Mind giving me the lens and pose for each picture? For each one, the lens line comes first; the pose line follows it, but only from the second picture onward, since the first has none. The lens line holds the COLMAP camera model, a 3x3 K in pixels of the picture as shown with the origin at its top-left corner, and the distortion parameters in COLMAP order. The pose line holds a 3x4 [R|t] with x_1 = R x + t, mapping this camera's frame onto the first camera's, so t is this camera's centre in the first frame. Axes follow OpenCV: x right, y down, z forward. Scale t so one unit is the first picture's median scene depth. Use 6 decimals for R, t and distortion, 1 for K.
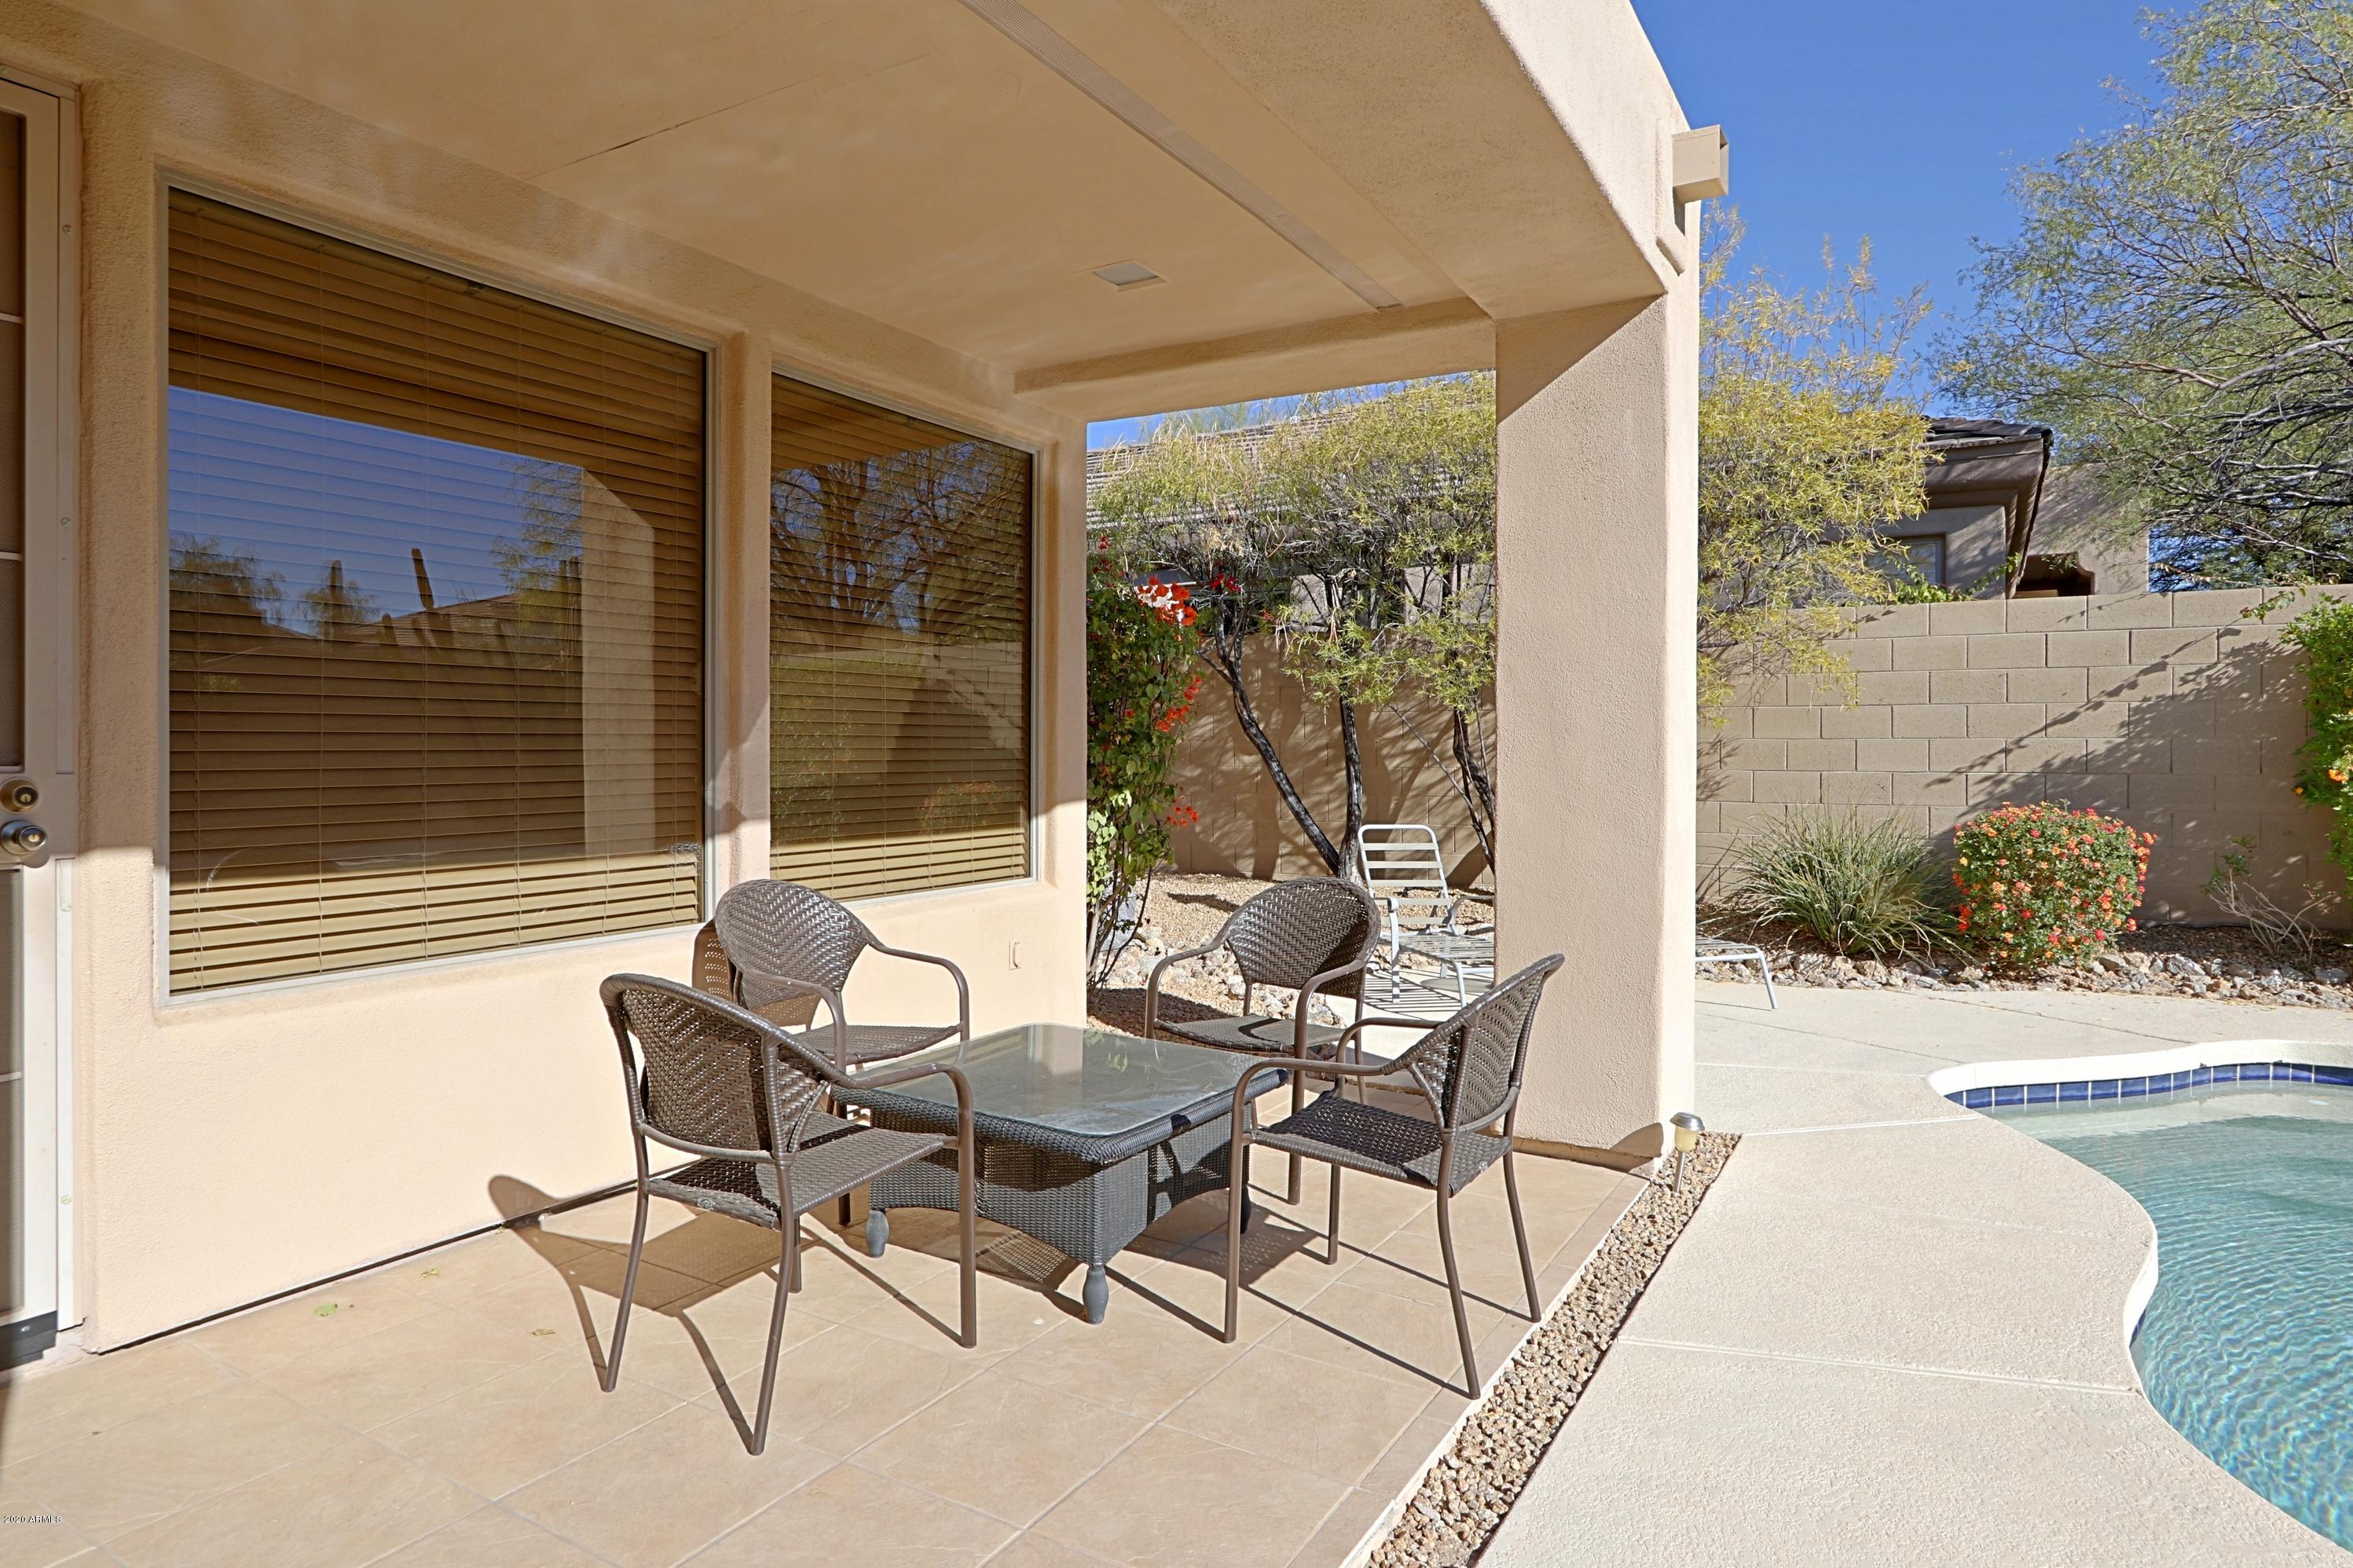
lens RADIAL K [[1339.8, 0, 1175.8], [0, 1339.8, 759.3], [0, 0, 1]] dist [-0.002021, 0.000650]
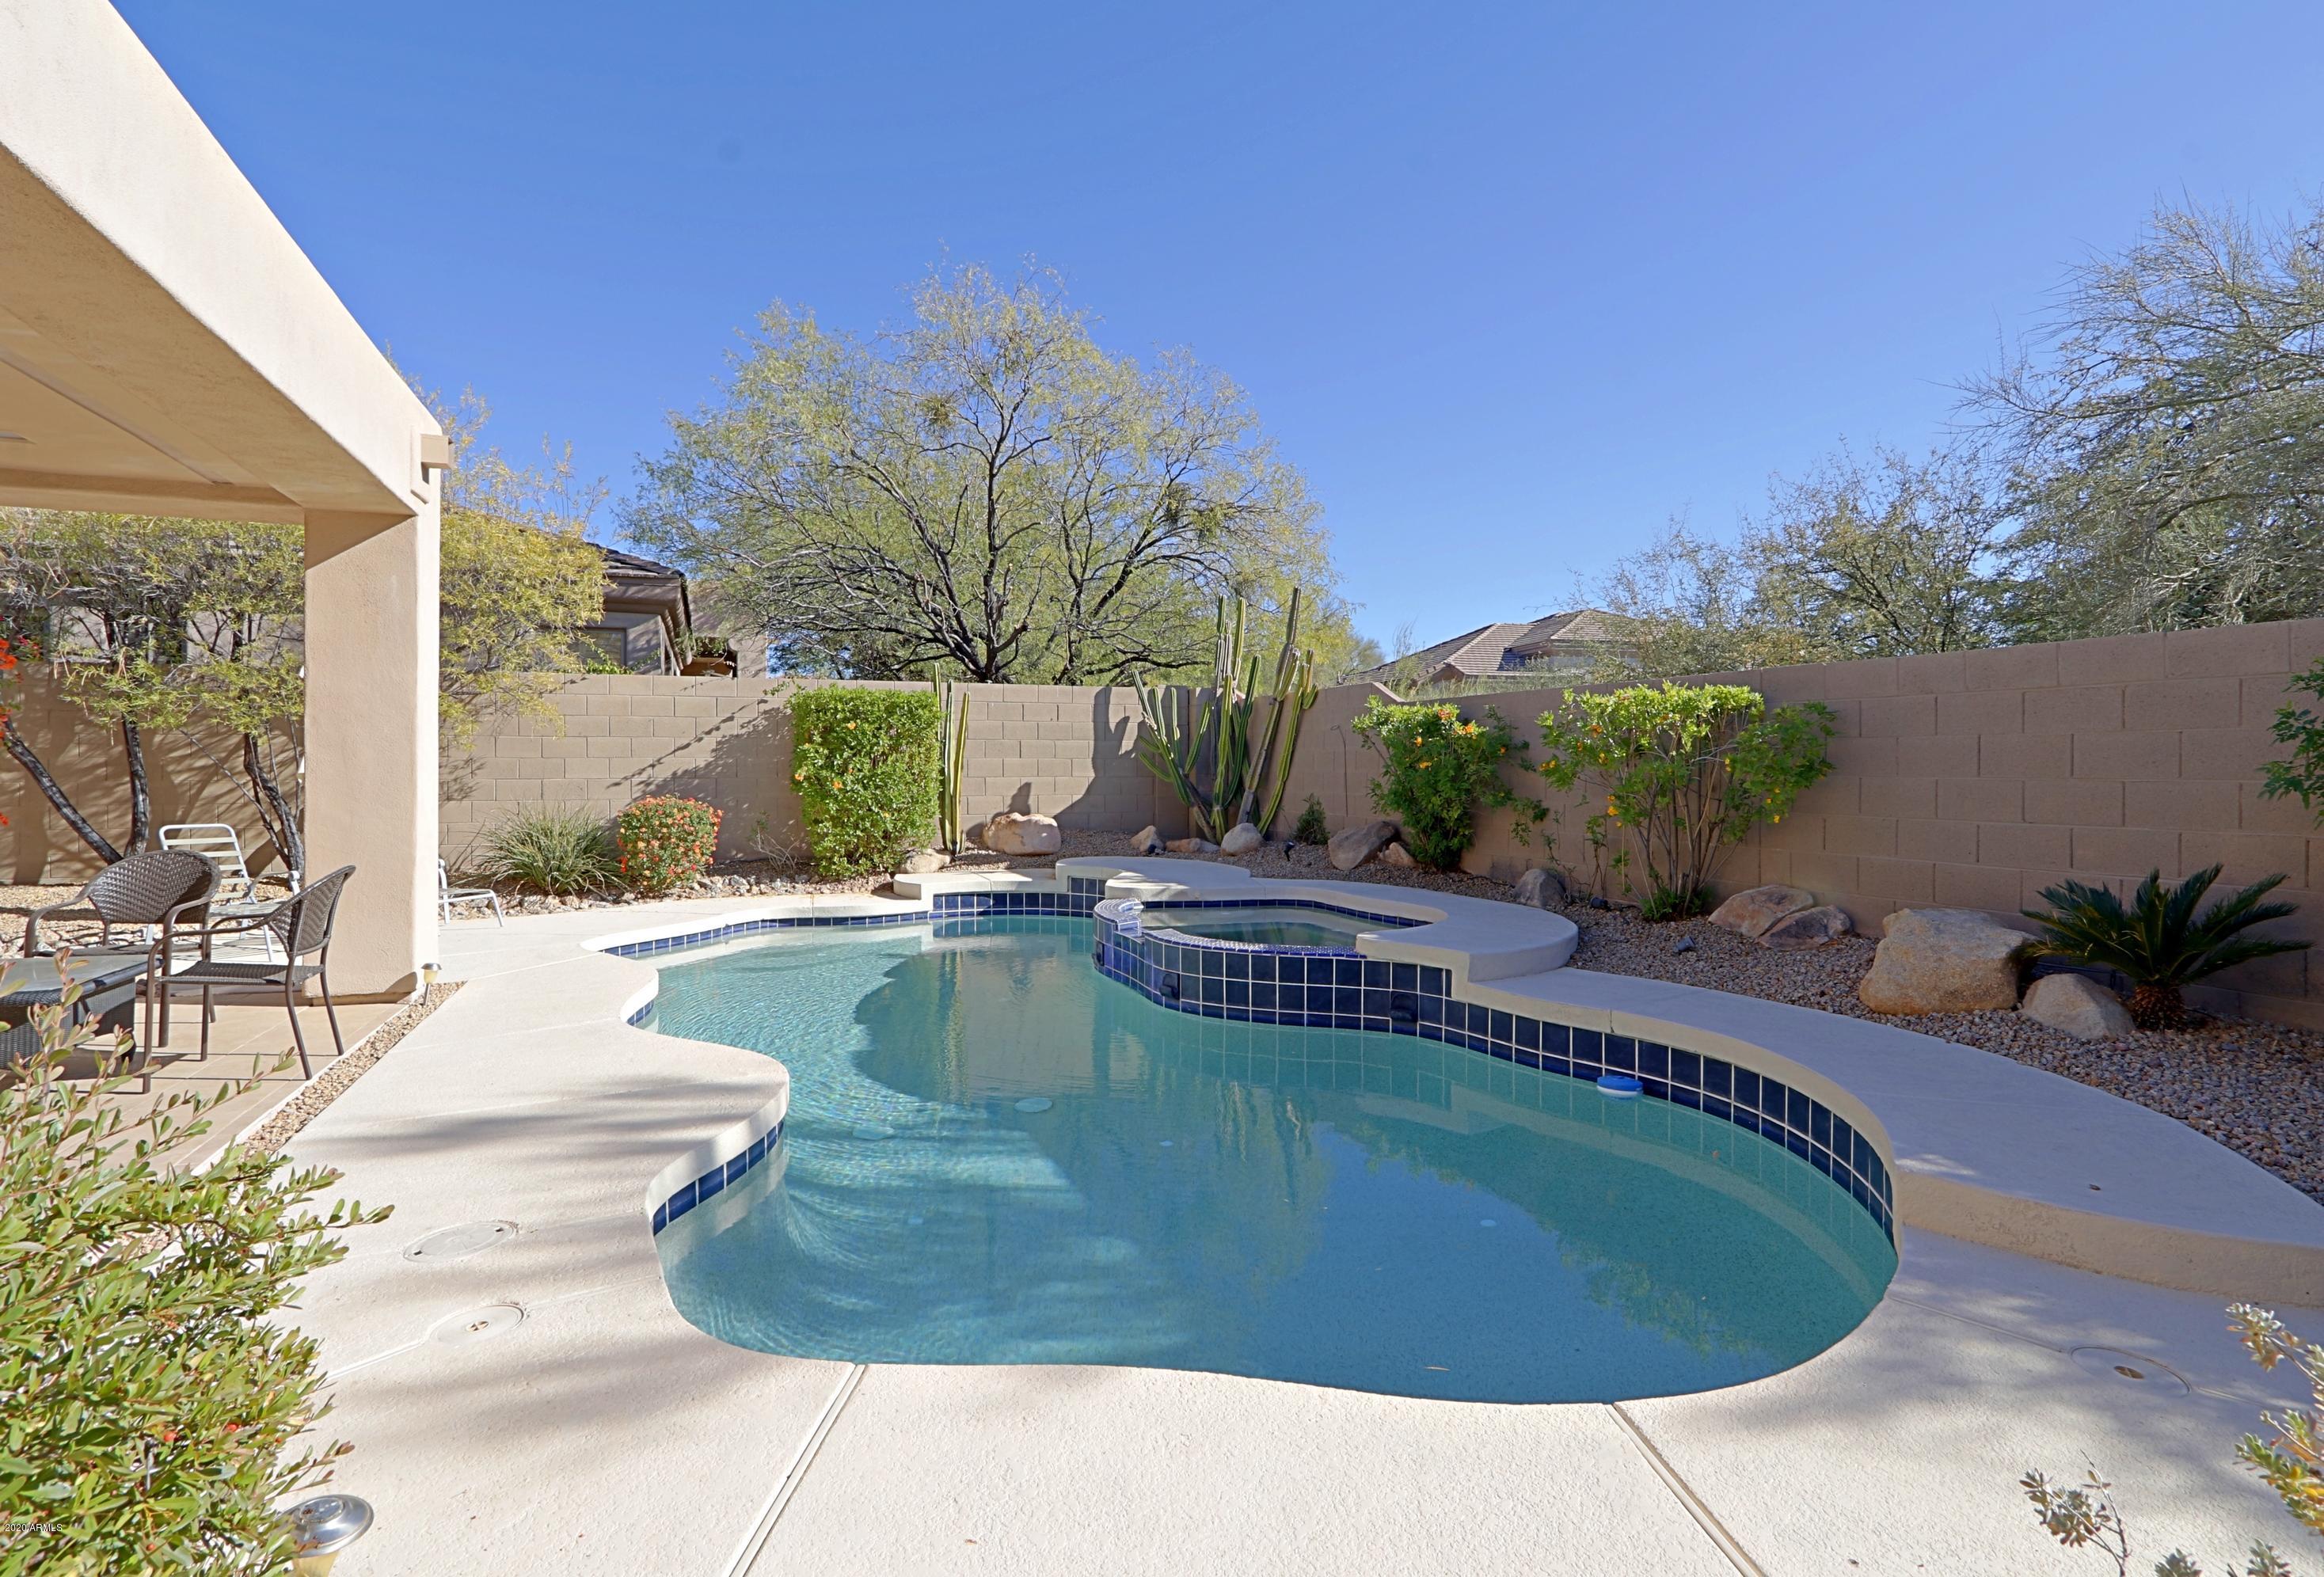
lens RADIAL K [[1123.4, 0, 1120.5], [0, 1123.4, 757.8], [0, 0, 1]] dist [-0.002826, -0.000275]
pose [[0.628696, 0.002003, 0.777649, -0.113128], [0.009304, 0.999906, -0.010097, 0.003985], [-0.777596, 0.013584, 0.628618, -0.360665]]
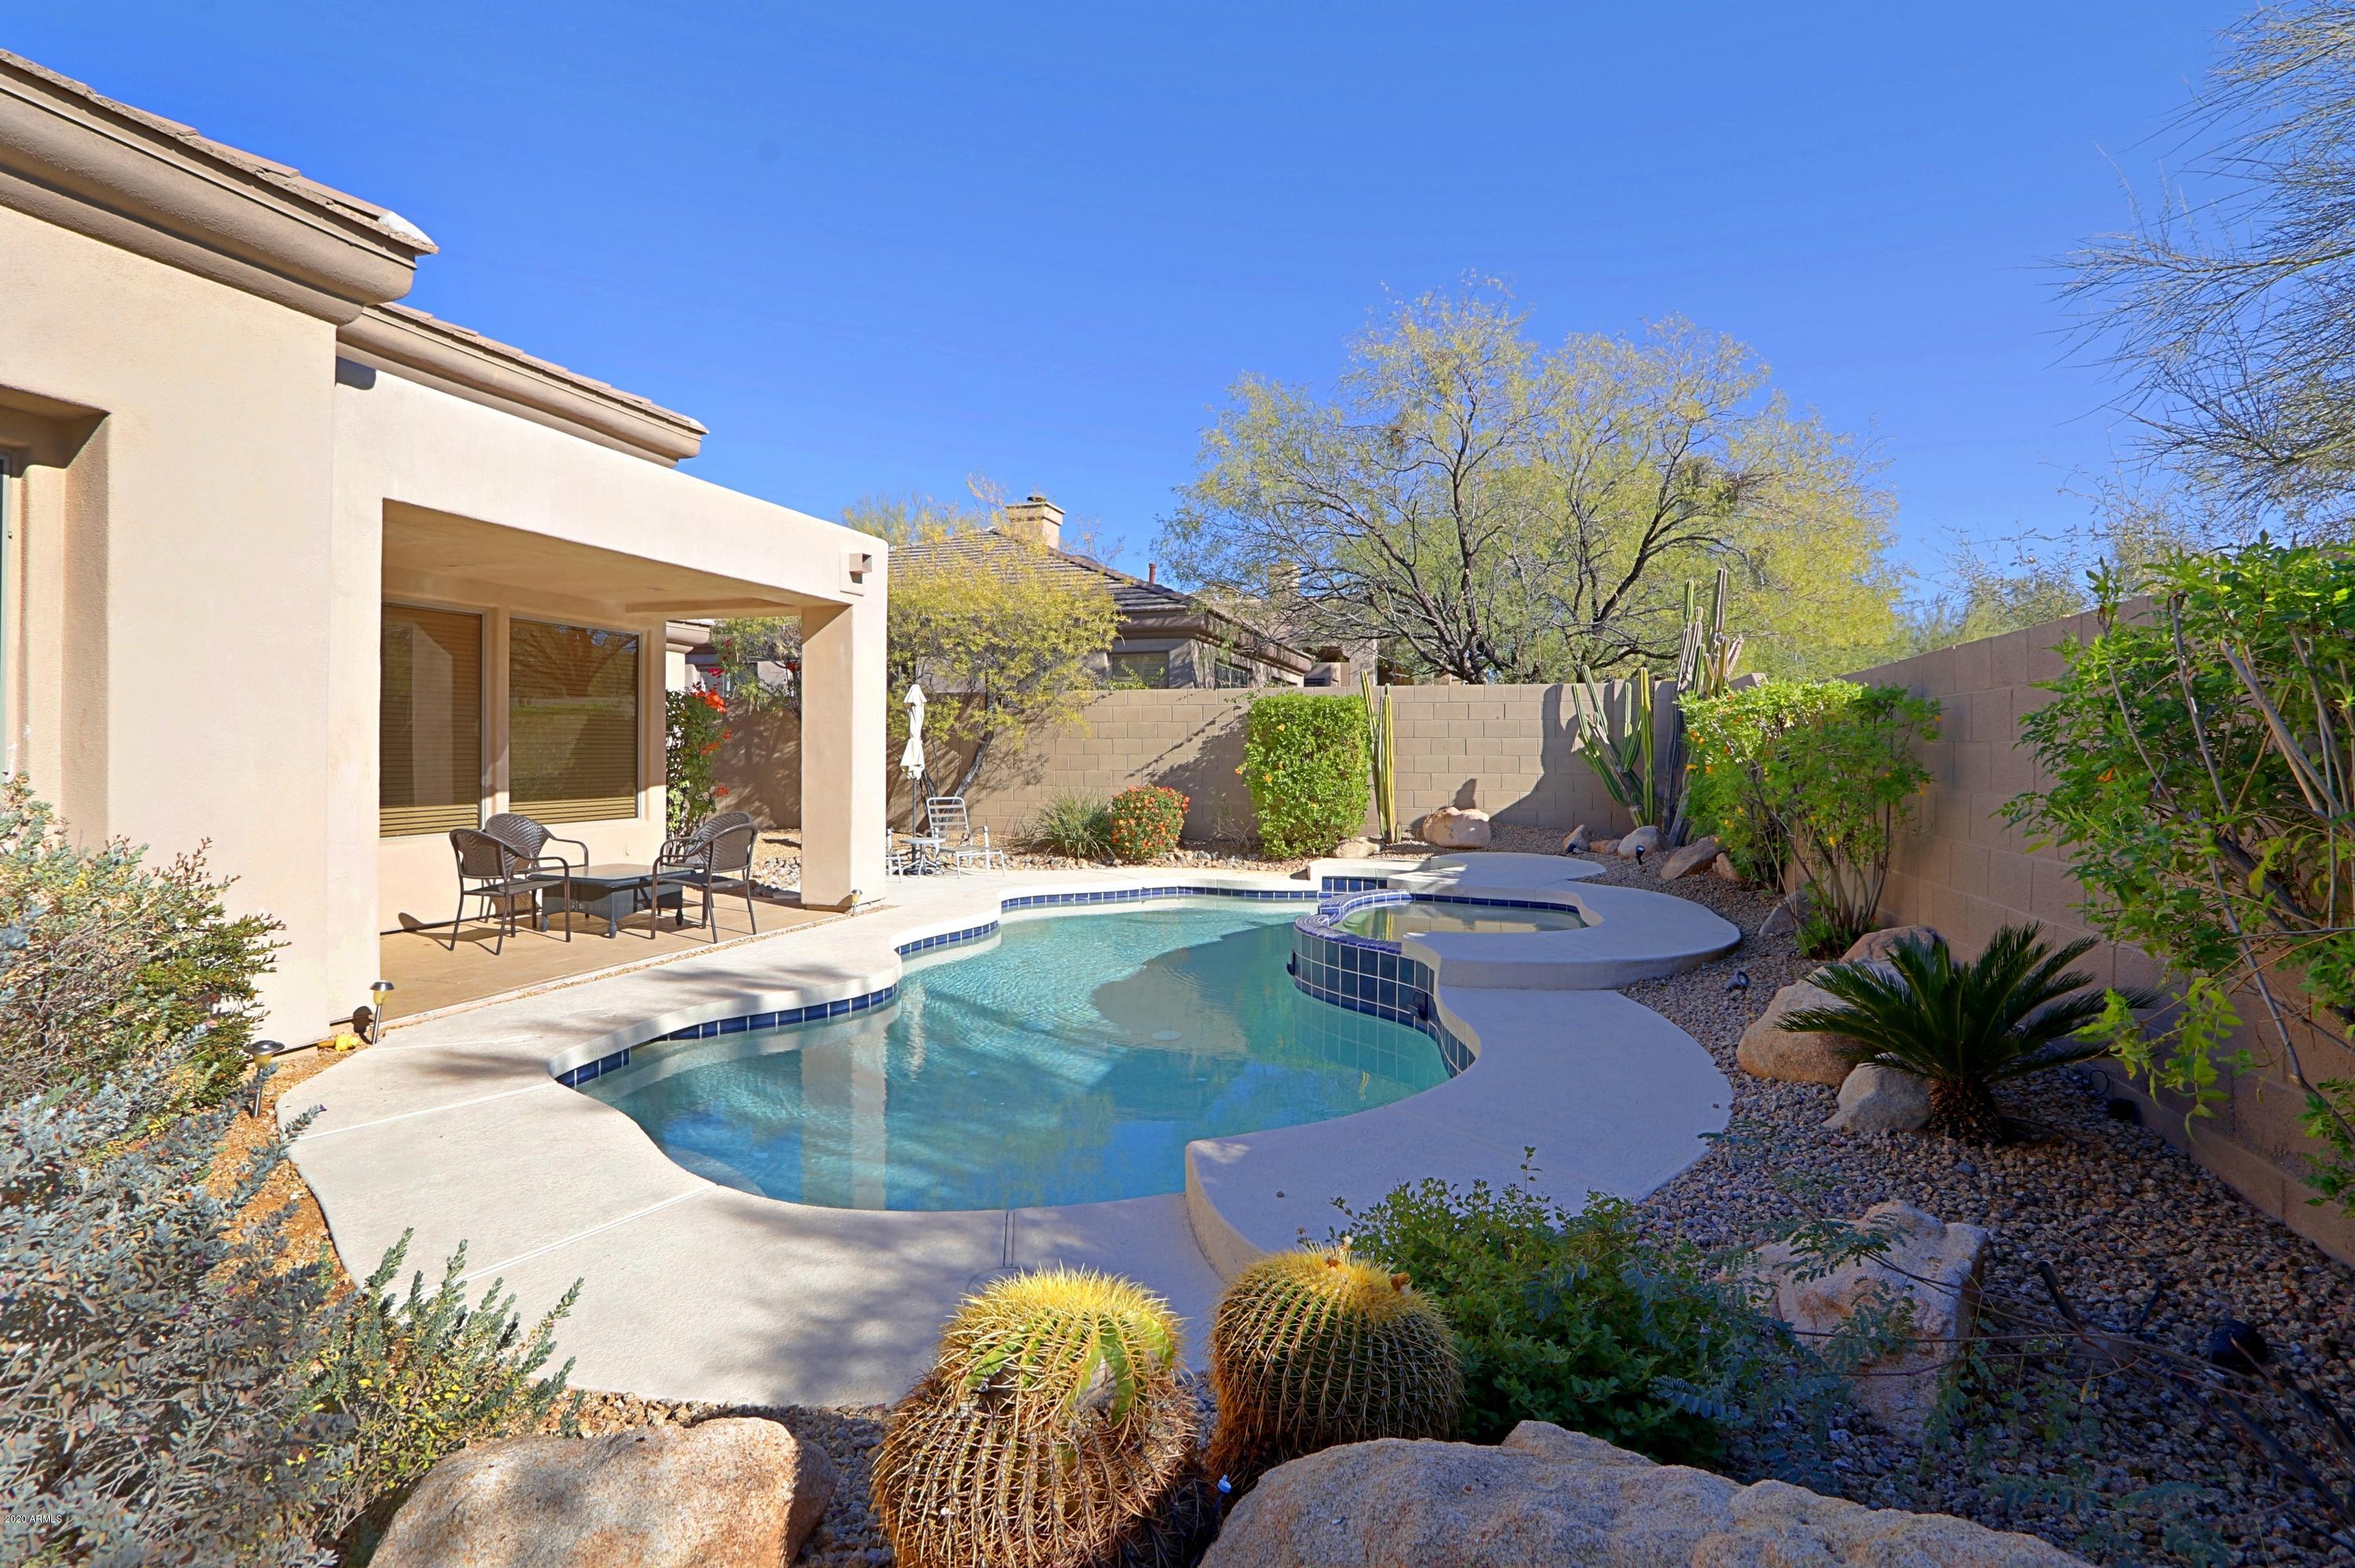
lens RADIAL K [[1098.8, 0, 1175.1], [0, 1098.8, 756.8], [0, 0, 1]] dist [-0.020879, 0.005128]
pose [[0.973096, -0.001428, 0.230397, 0.256410], [0.002573, 0.999986, -0.004671, -0.004420], [-0.230387, 0.005138, 0.973086, -0.744908]]
